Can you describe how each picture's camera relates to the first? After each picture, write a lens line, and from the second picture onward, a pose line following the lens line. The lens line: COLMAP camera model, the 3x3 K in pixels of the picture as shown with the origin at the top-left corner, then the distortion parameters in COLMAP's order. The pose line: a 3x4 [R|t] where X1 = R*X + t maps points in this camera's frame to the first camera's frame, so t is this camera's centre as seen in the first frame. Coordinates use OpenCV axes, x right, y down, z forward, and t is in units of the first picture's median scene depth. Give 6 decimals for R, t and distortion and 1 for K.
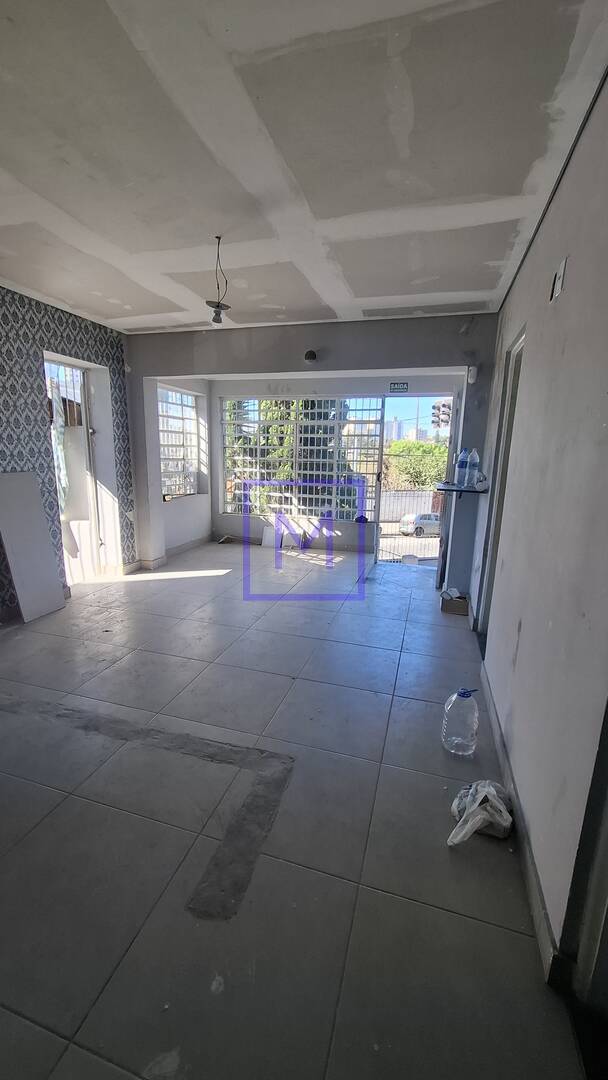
lens RADIAL K [[425.2, 0, 304.0], [0, 425.2, 540.0], [0, 0, 1]] dist [0.000628, 0.000045]
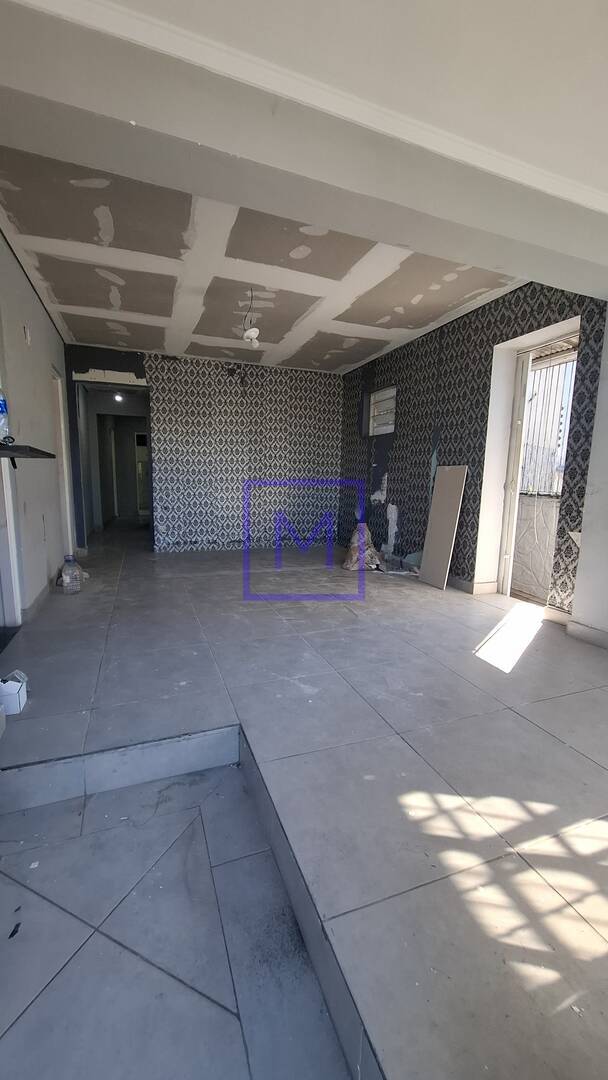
lens RADIAL K [[425.2, 0, 304.0], [0, 425.2, 540.0], [0, 0, 1]] dist [0.000628, 0.000045]
pose [[-0.786830, 0.053966, -0.614805, 0.383498], [-0.160186, 0.944173, 0.287884, -0.221916], [0.596019, 0.324999, -0.734260, 1.579685]]
